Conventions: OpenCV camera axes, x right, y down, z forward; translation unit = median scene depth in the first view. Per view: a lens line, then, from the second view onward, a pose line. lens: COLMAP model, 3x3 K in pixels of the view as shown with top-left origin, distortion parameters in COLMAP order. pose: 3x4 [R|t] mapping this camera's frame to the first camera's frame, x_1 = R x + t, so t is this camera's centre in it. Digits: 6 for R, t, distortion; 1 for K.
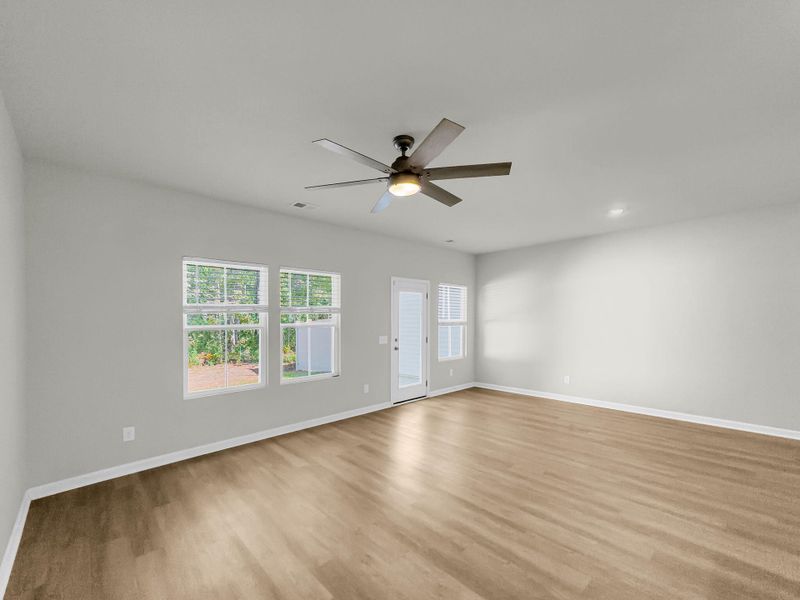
lens RADIAL K [[340.8, 0, 405.0], [0, 340.8, 326.4], [0, 0, 1]] dist [0.074568, -0.031325]
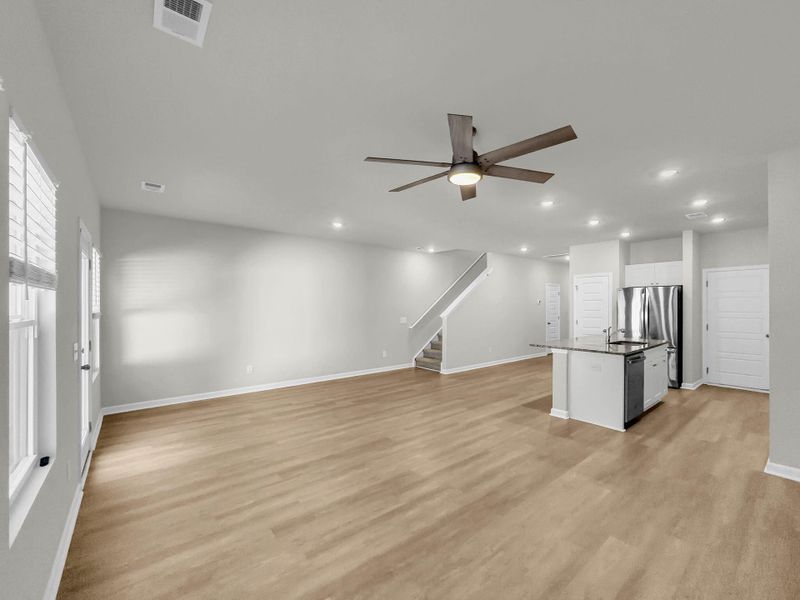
lens RADIAL K [[327.8, 0, 400.0], [0, 327.8, 300.0], [0, 0, 1]] dist [0.000223, 0.000415]
pose [[0.090550, 0.034097, 0.995308, -0.593564], [0.021163, 0.999122, -0.036153, -0.003838], [-0.995667, 0.024337, 0.089749, 0.676150]]
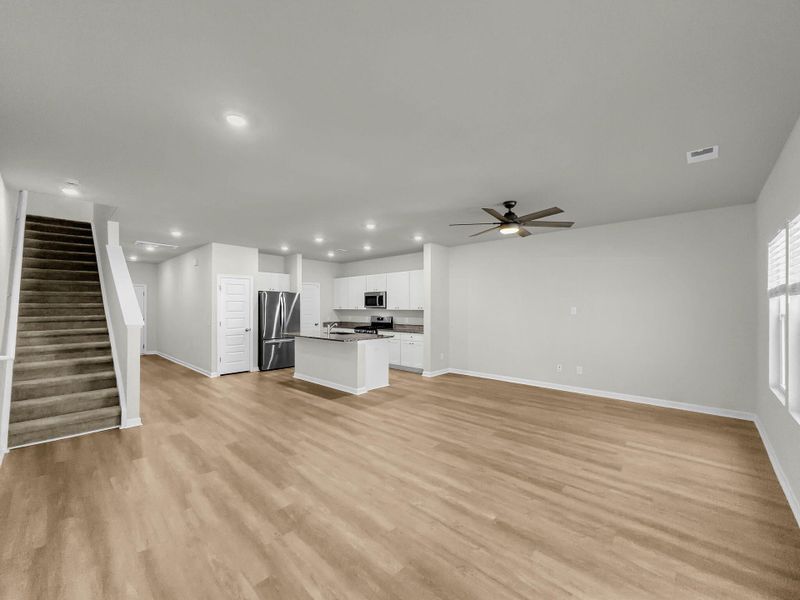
lens RADIAL K [[327.8, 0, 400.0], [0, 327.8, 300.0], [0, 0, 1]] dist [0.000223, 0.000415]
pose [[-0.998262, 0.008296, -0.058337, 0.371307], [0.008407, 0.999963, -0.001663, -0.032681], [0.058322, -0.002150, -0.998296, 1.562187]]
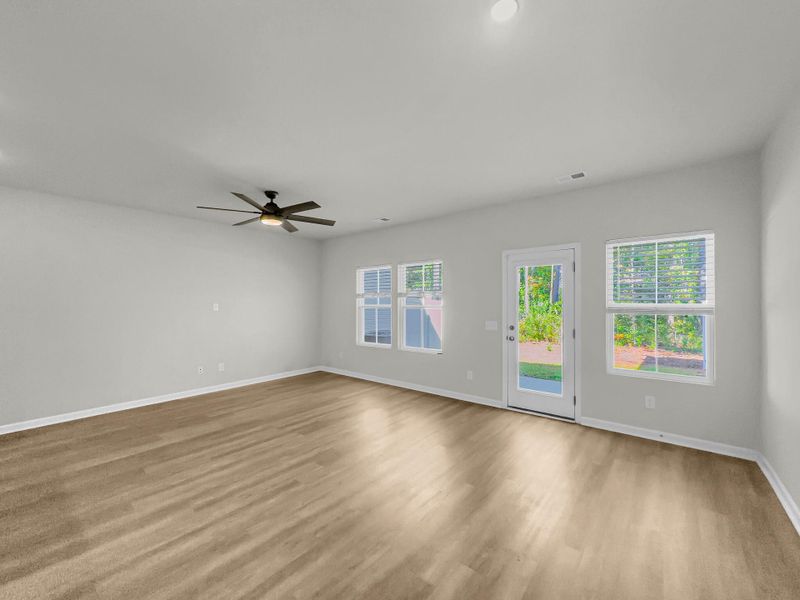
lens RADIAL K [[320.2, 0, 401.8], [0, 320.2, 297.6], [0, 0, 1]] dist [-0.000656, 0.000112]
pose [[0.112646, -0.005462, -0.993620, 0.922329], [-0.017245, 0.999824, -0.007451, -0.028036], [0.993485, 0.017975, 0.112532, 0.872529]]
